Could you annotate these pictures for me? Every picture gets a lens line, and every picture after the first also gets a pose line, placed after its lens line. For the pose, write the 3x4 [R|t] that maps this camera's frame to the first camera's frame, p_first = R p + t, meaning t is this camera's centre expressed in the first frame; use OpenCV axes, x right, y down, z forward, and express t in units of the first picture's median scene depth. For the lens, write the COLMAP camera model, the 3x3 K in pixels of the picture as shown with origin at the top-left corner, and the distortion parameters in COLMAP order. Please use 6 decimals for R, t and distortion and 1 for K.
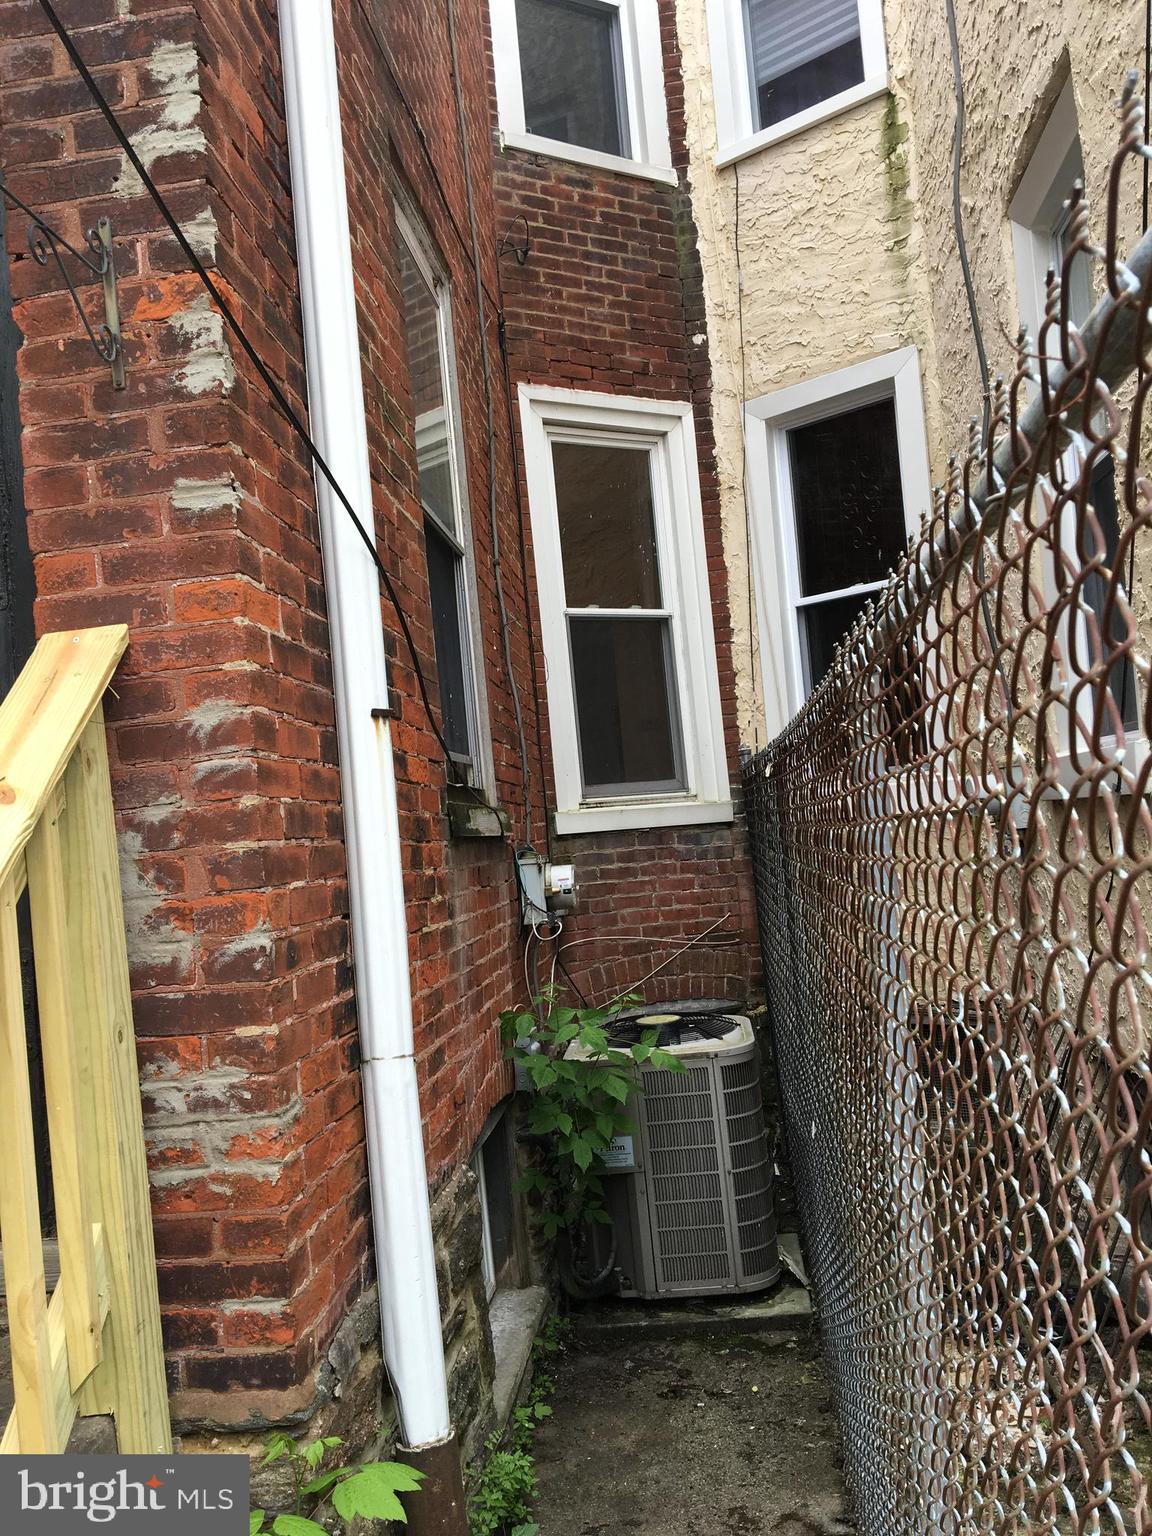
lens RADIAL K [[1297.5, 0, 577.6], [0, 1297.5, 768.9], [0, 0, 1]] dist [0.079348, -0.125043]
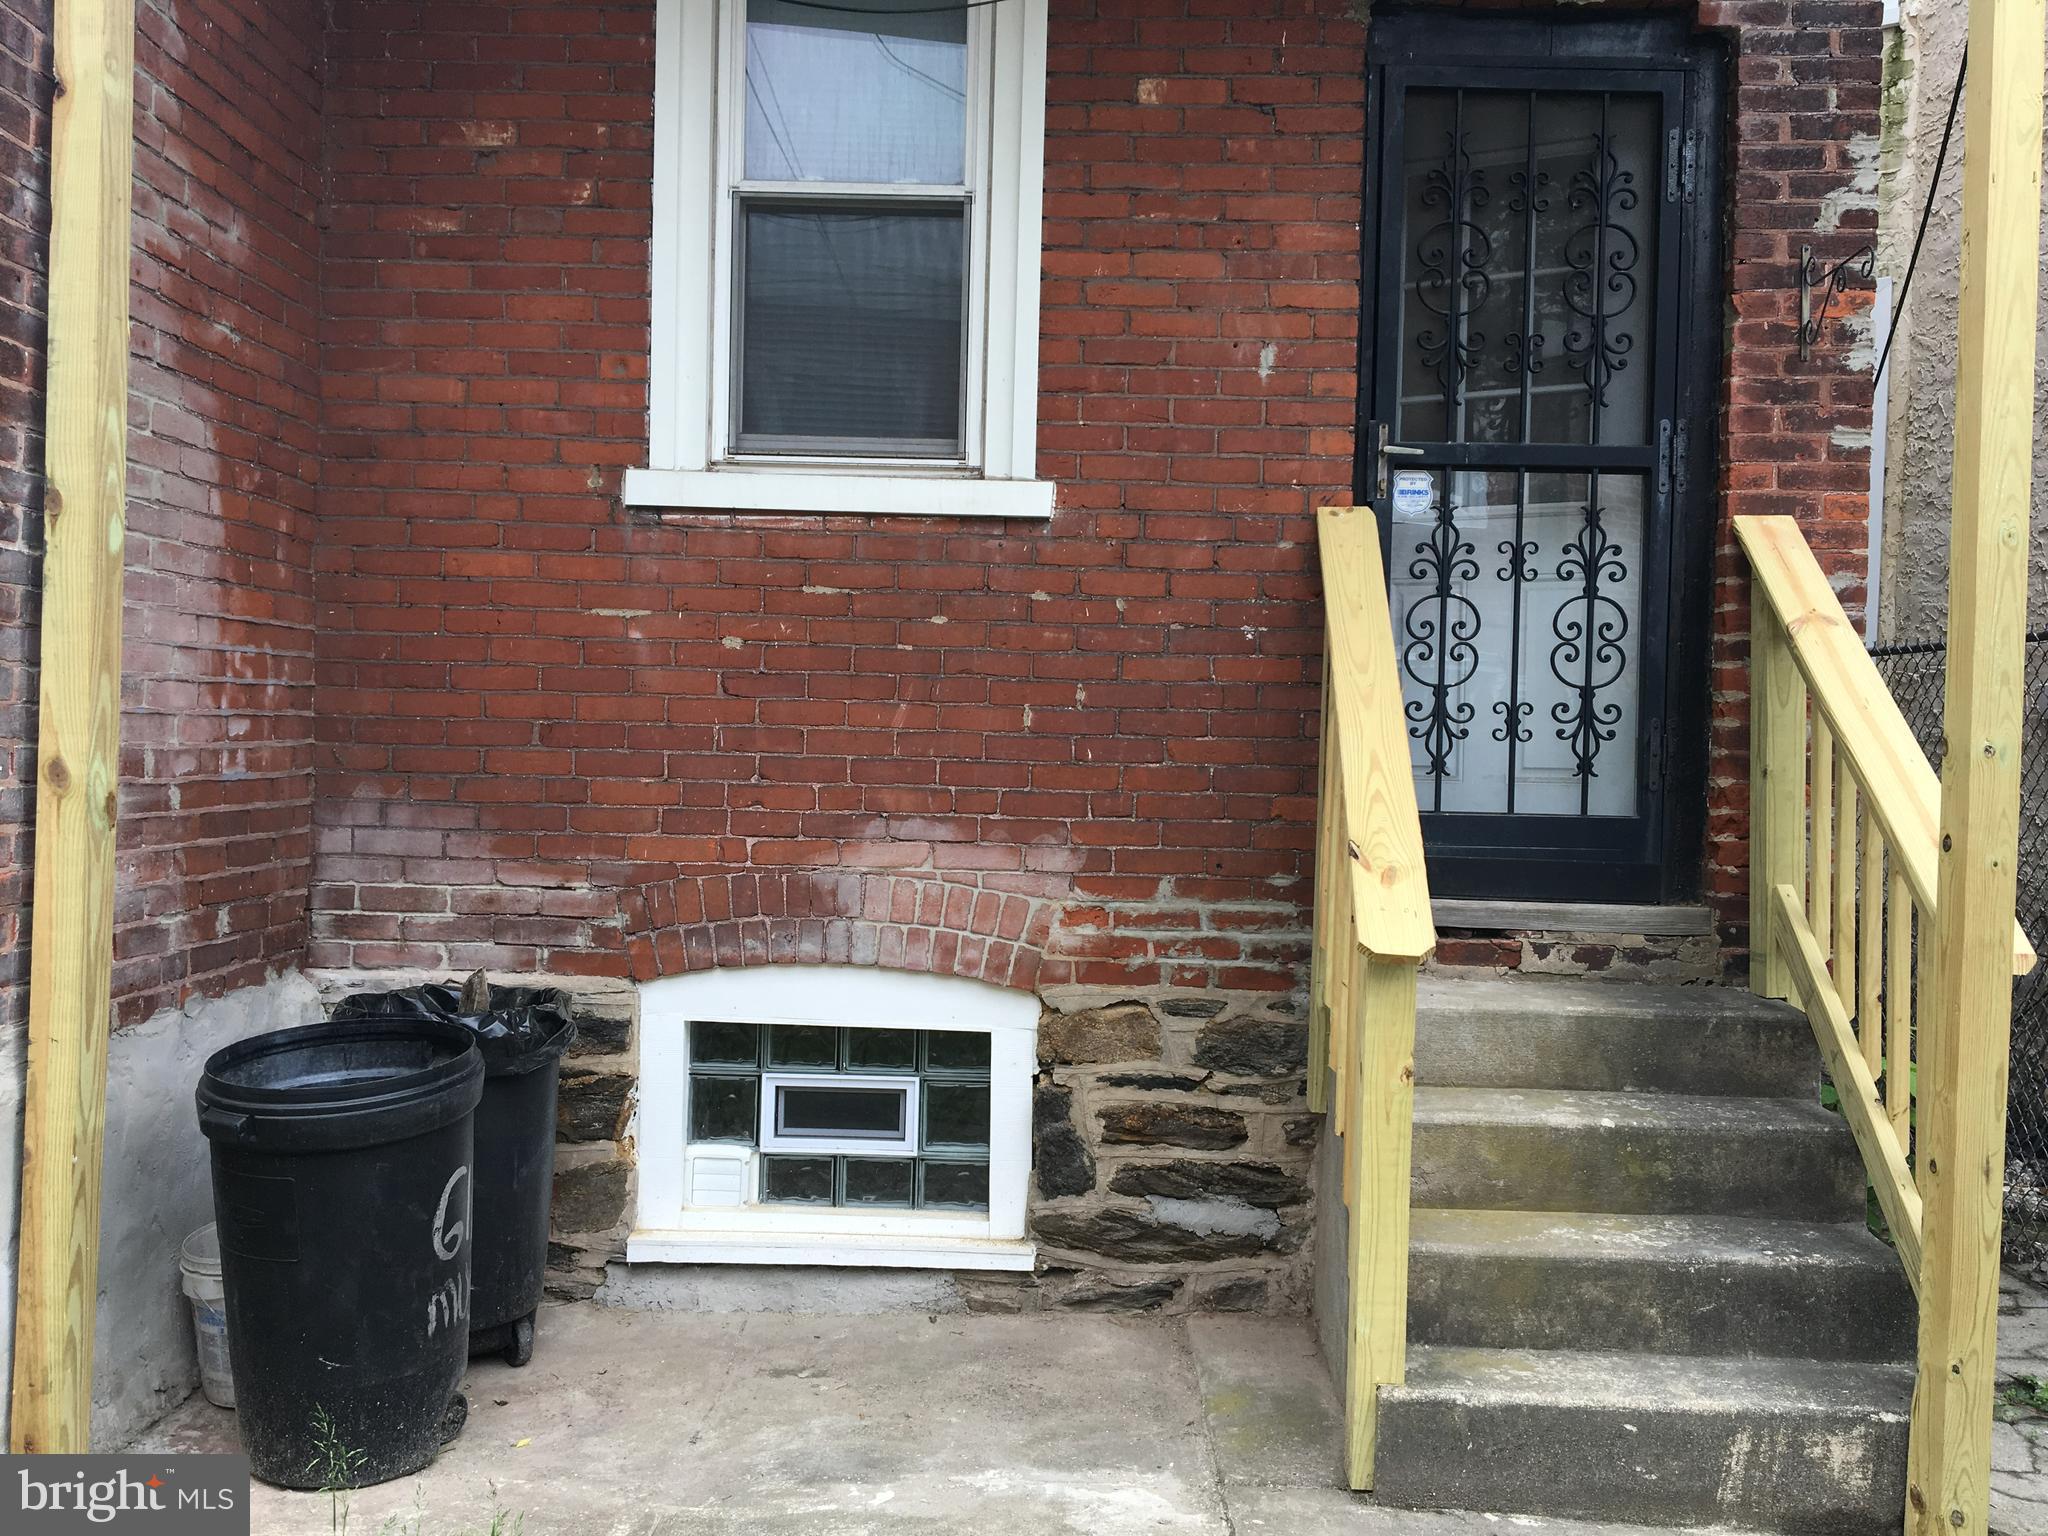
lens RADIAL K [[1730.0, 0, 1022.1], [0, 1730.0, 762.2], [0, 0, 1]] dist [0.079348, -0.125043]
pose [[0.990726, 0.117640, 0.067994, -1.326878], [-0.121412, 0.991117, 0.054273, 0.171735], [-0.061006, -0.062025, 0.996208, -0.995972]]
